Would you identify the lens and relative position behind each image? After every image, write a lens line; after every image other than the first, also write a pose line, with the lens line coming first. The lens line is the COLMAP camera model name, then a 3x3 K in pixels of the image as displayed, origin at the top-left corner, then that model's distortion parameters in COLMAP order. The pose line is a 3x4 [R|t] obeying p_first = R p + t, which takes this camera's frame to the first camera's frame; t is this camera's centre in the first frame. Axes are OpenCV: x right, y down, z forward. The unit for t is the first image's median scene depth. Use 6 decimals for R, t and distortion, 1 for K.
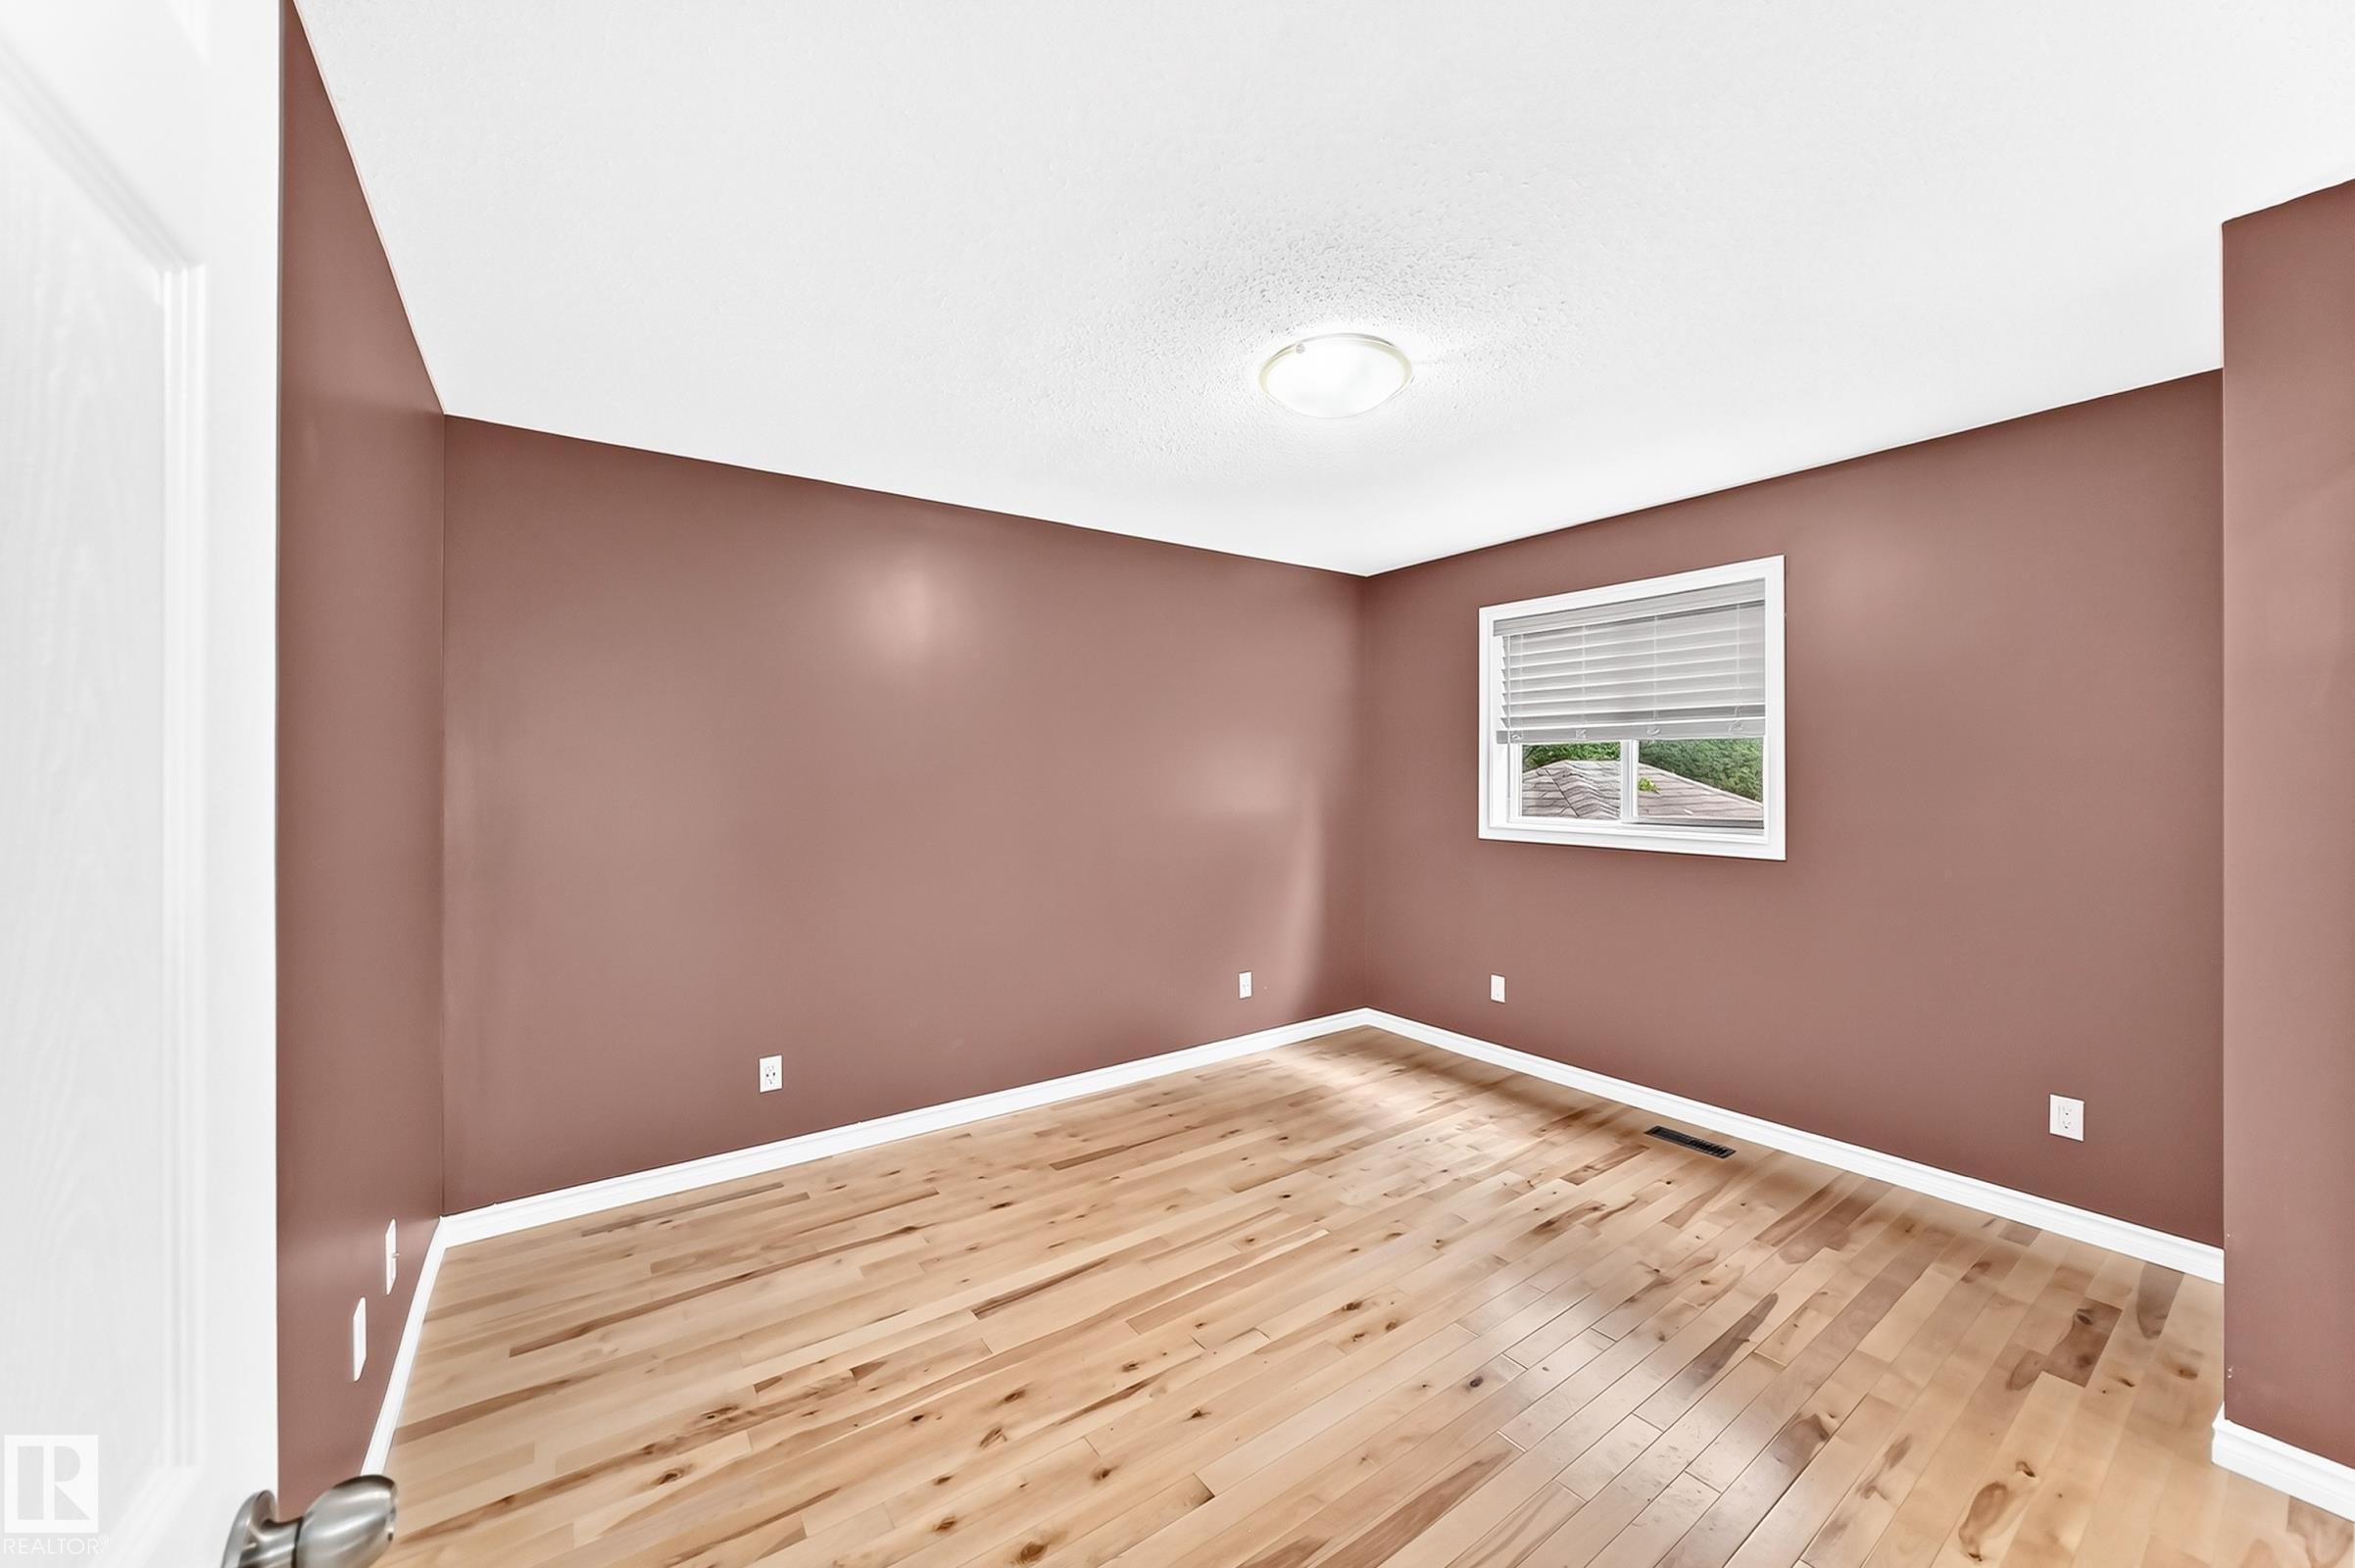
lens RADIAL K [[865.1, 0, 1185.9], [0, 865.1, 765.8], [0, 0, 1]] dist [-0.024904, 0.005181]
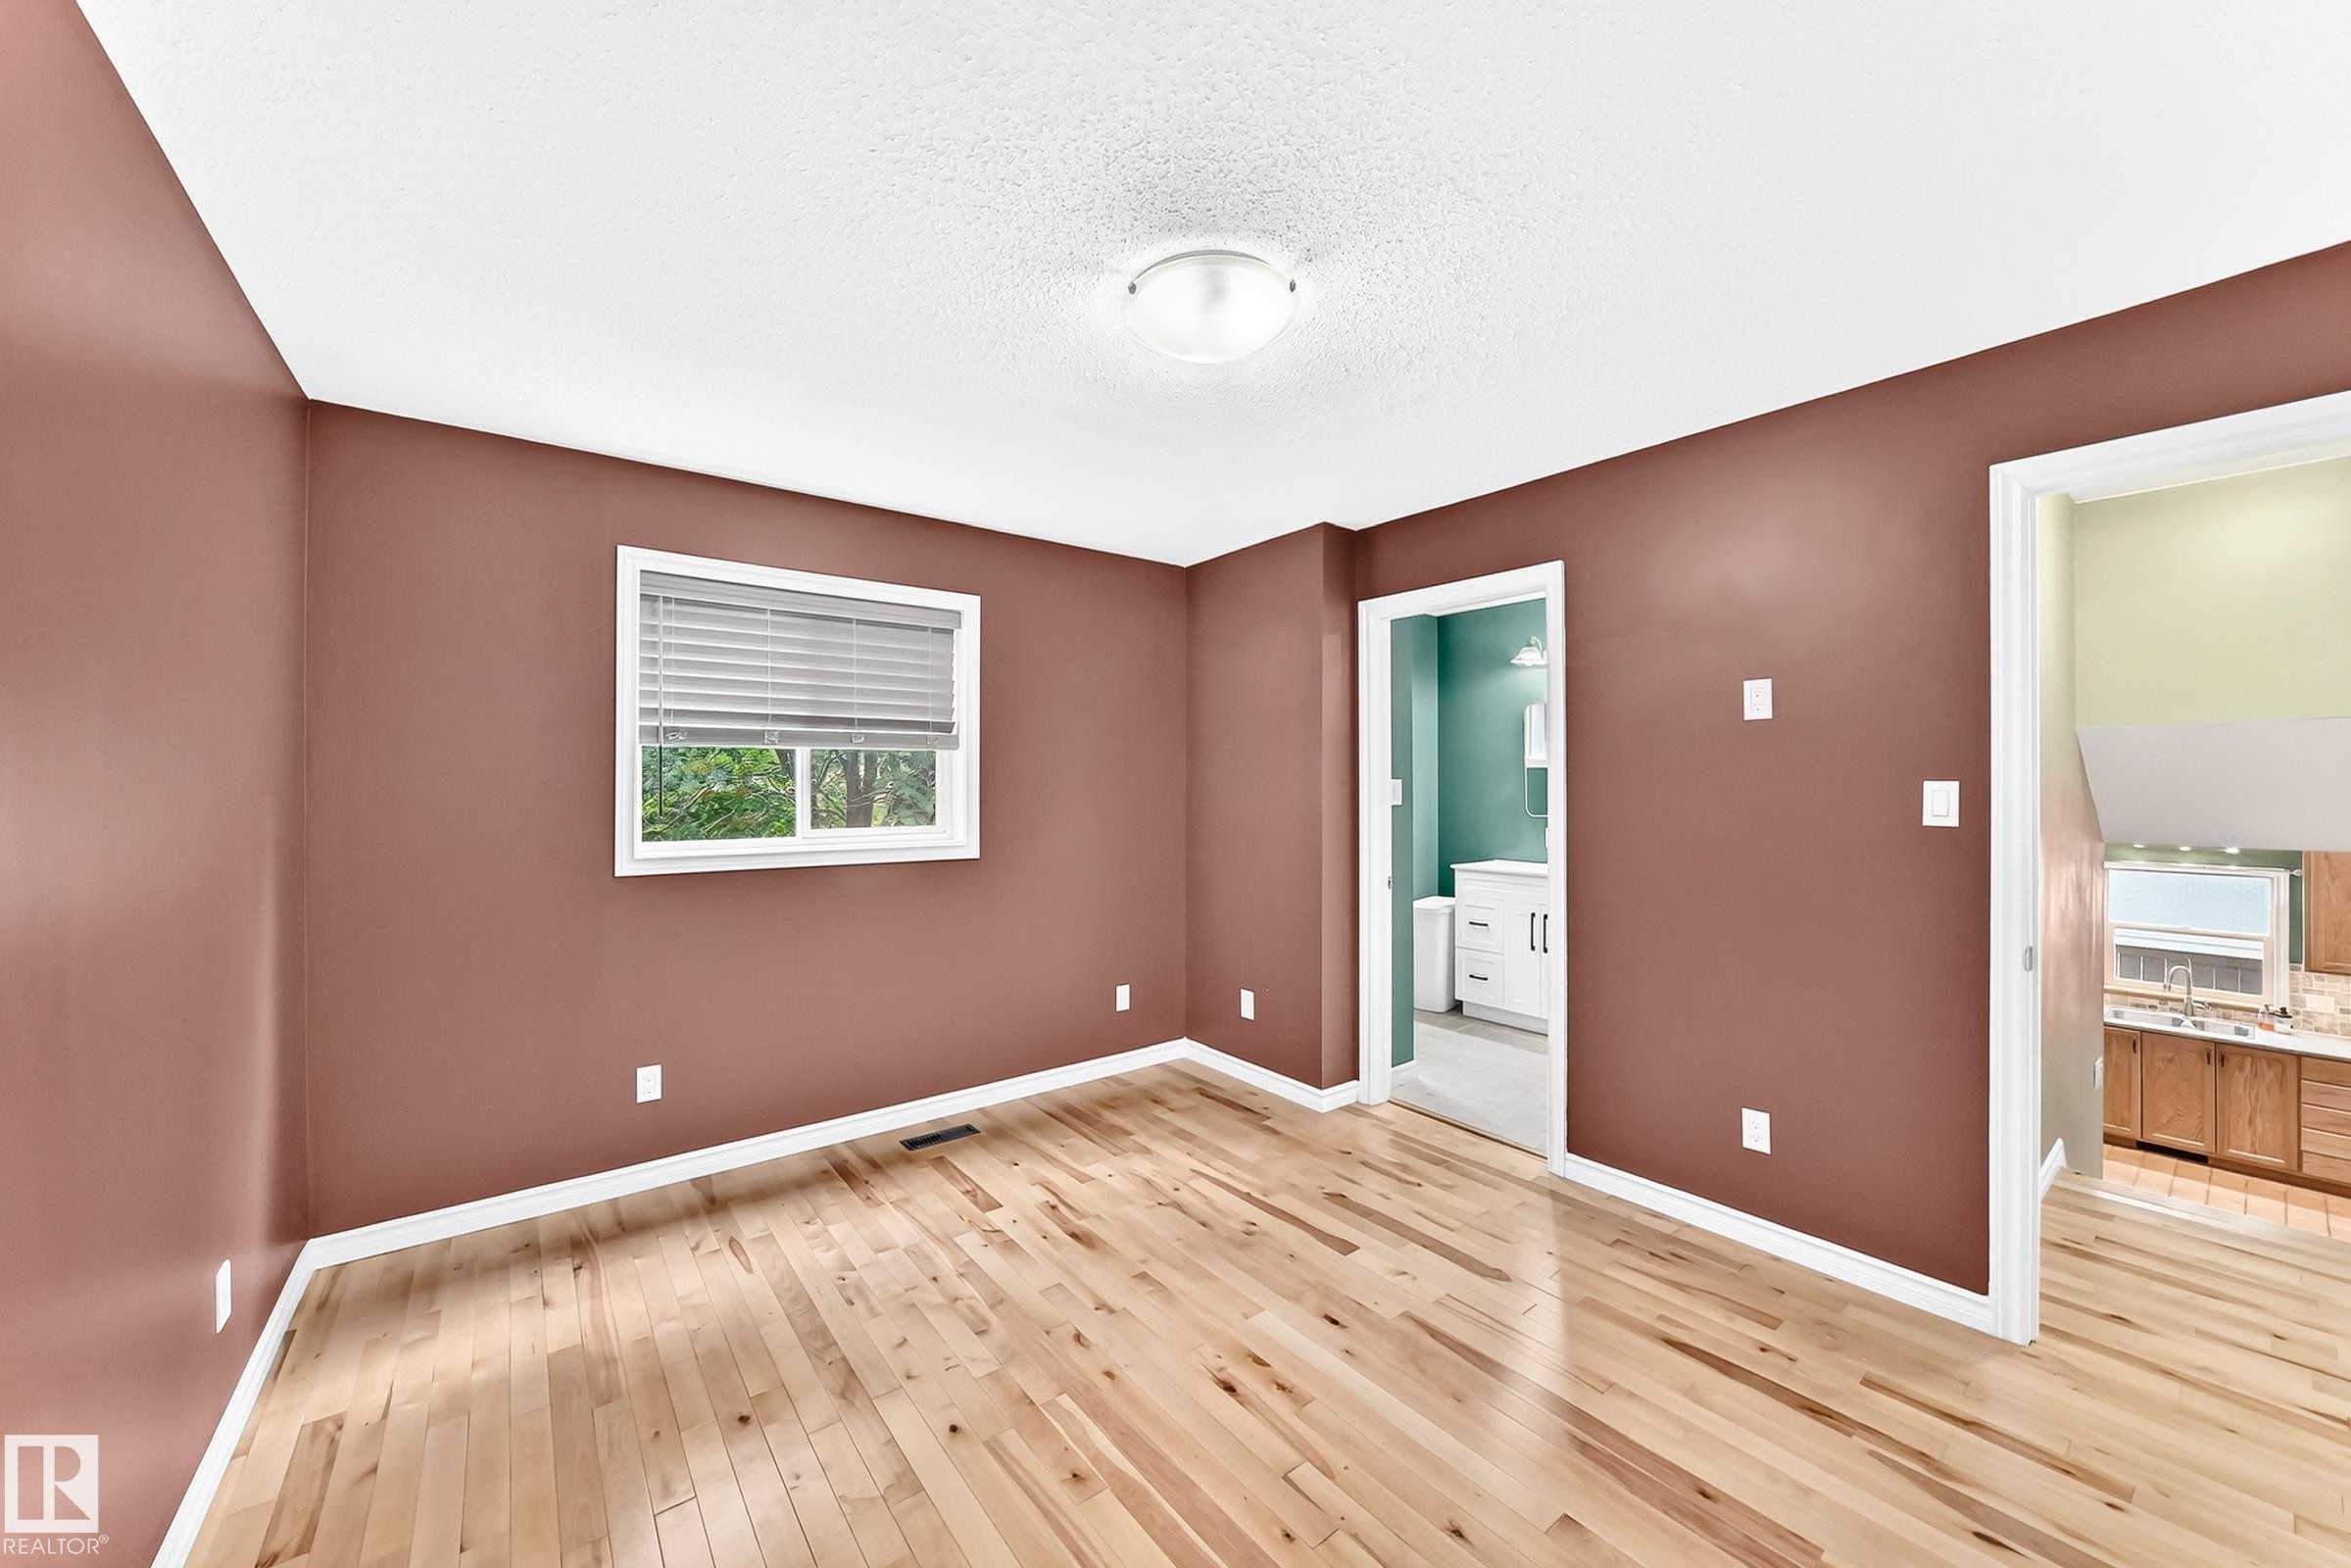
lens RADIAL K [[863.6, 0, 1180.6], [0, 863.6, 783.4], [0, 0, 1]] dist [-0.024904, 0.005181]
pose [[-0.034786, 0.000262, 0.999395, -0.485984], [-0.009659, 0.999953, -0.000598, 0.006092], [-0.999348, -0.009674, -0.034782, 0.771669]]
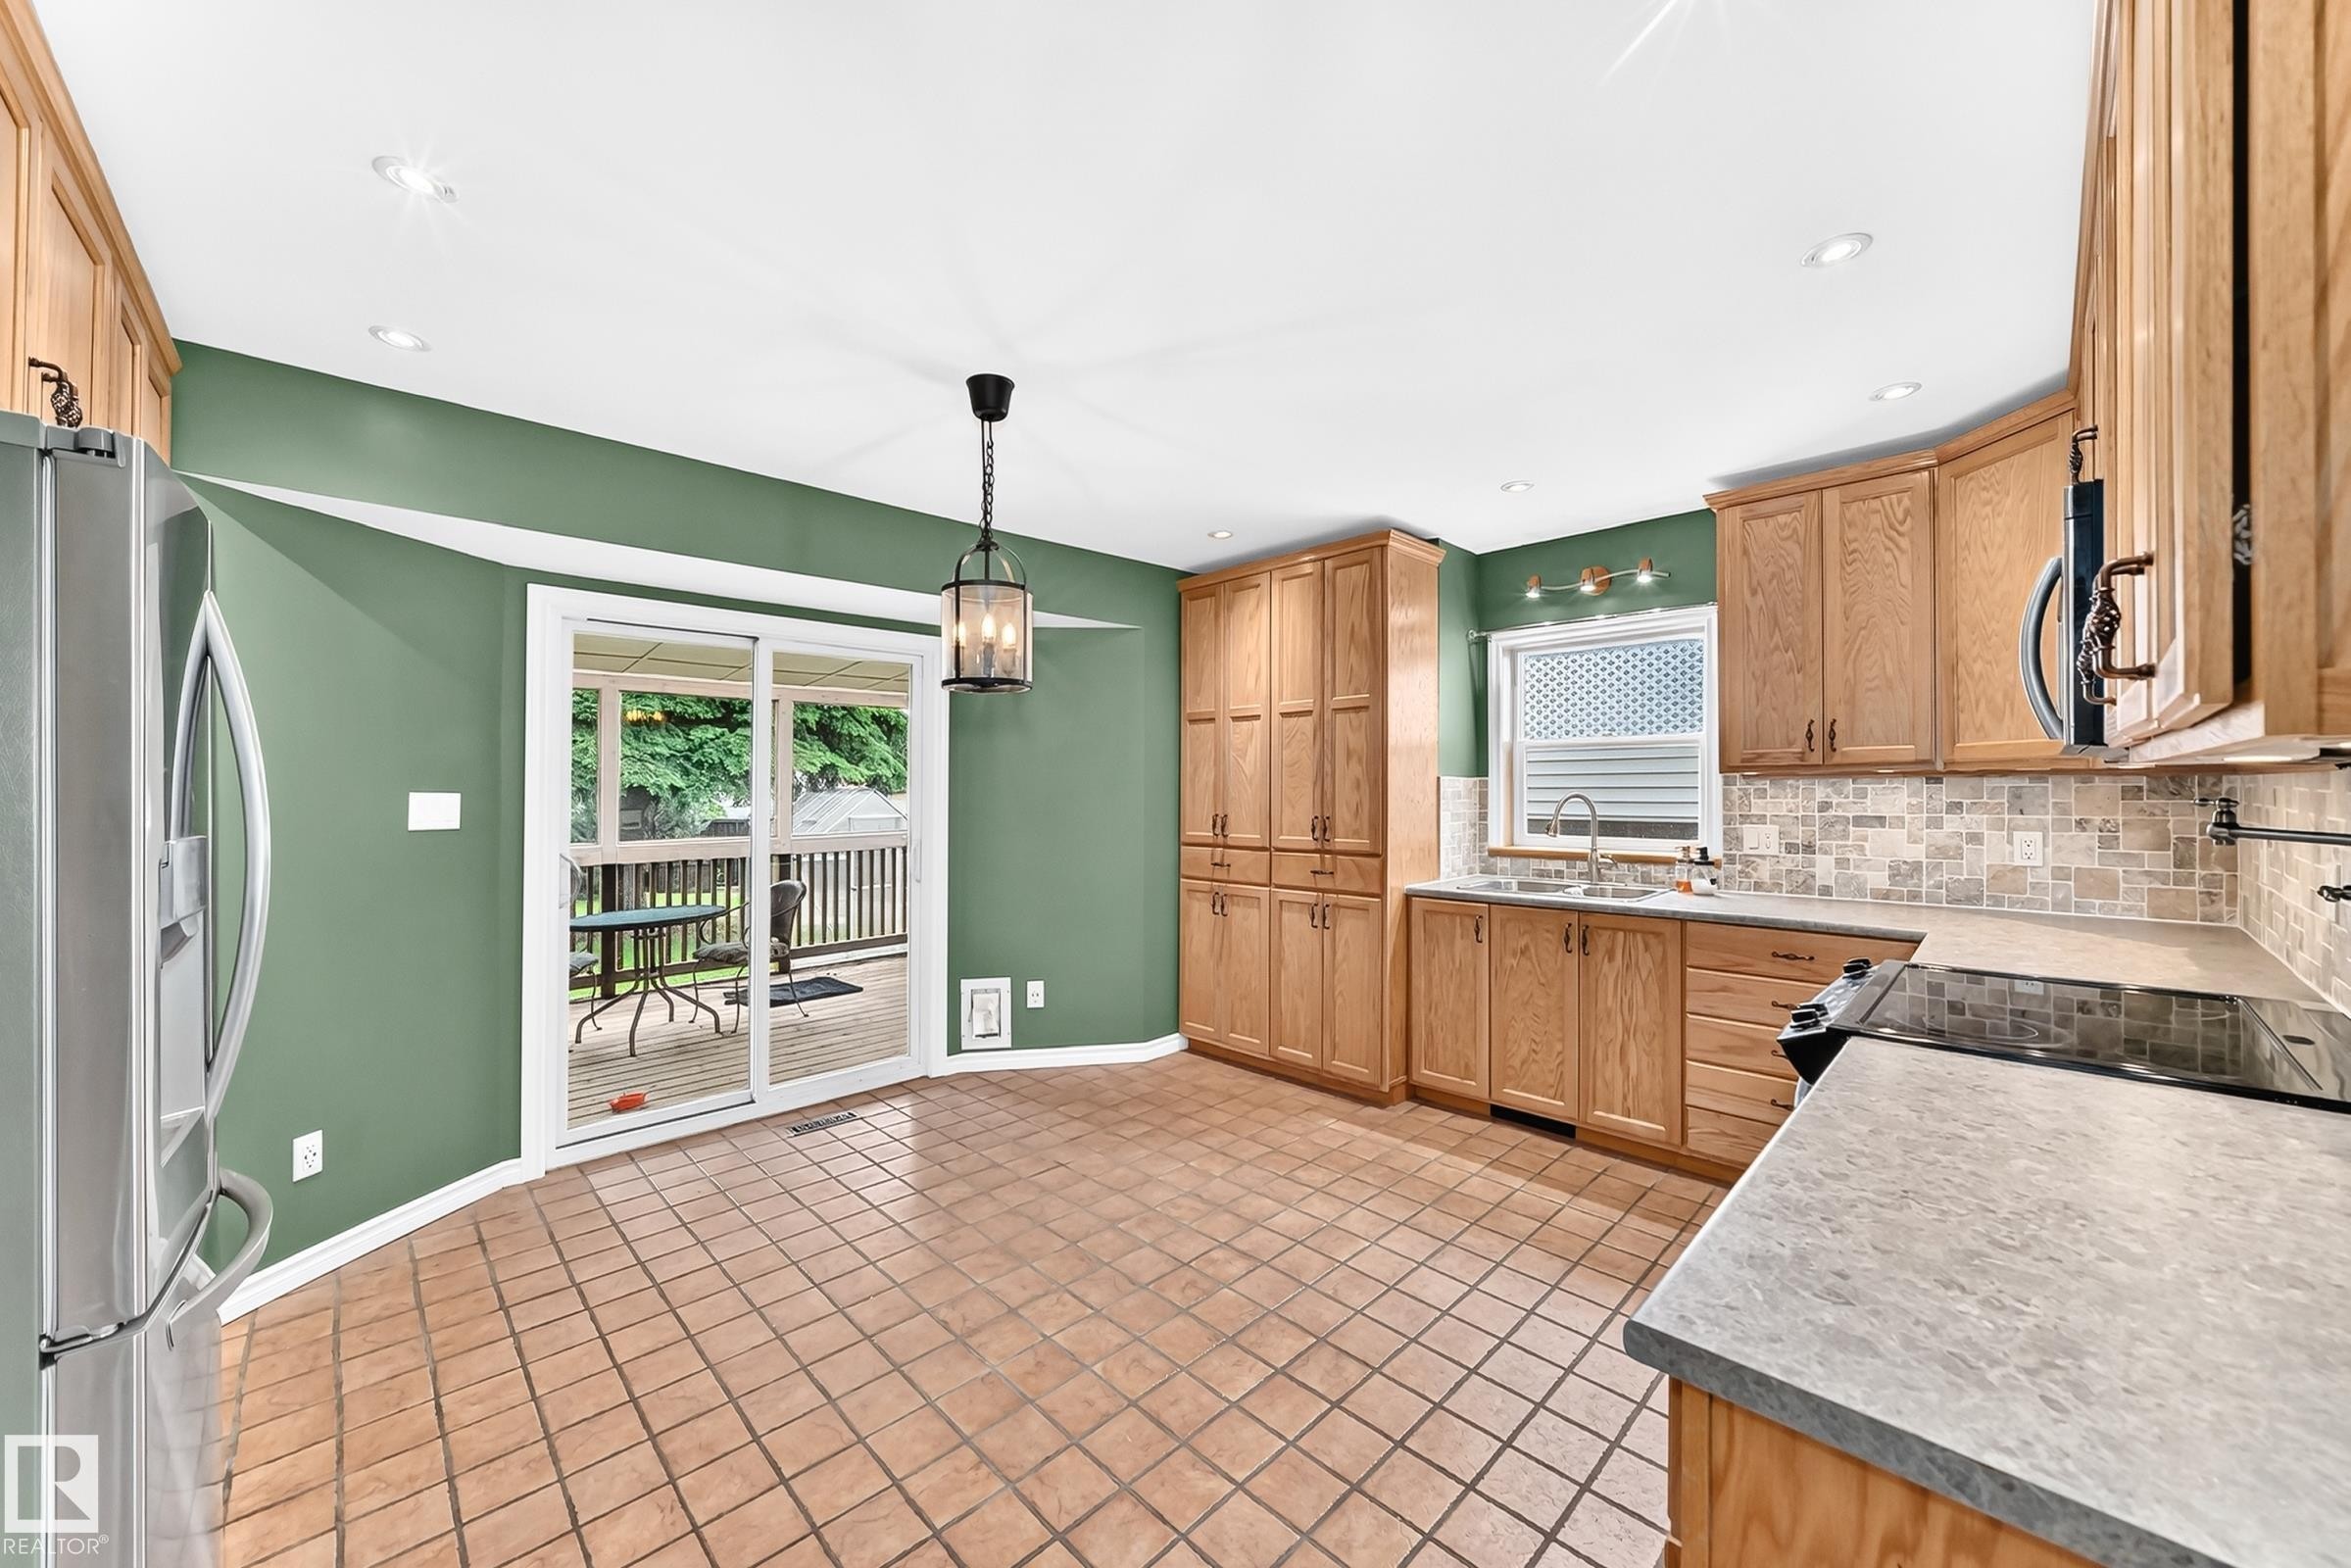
lens RADIAL K [[863.6, 0, 1188.4], [0, 863.6, 777.0], [0, 0, 1]] dist [-0.024904, 0.005181]
pose [[-0.154879, 0.011182, 0.987870, -0.445320], [-0.010911, 0.999856, -0.013029, 0.025829], [-0.987873, -0.012797, -0.154735, 0.687734]]
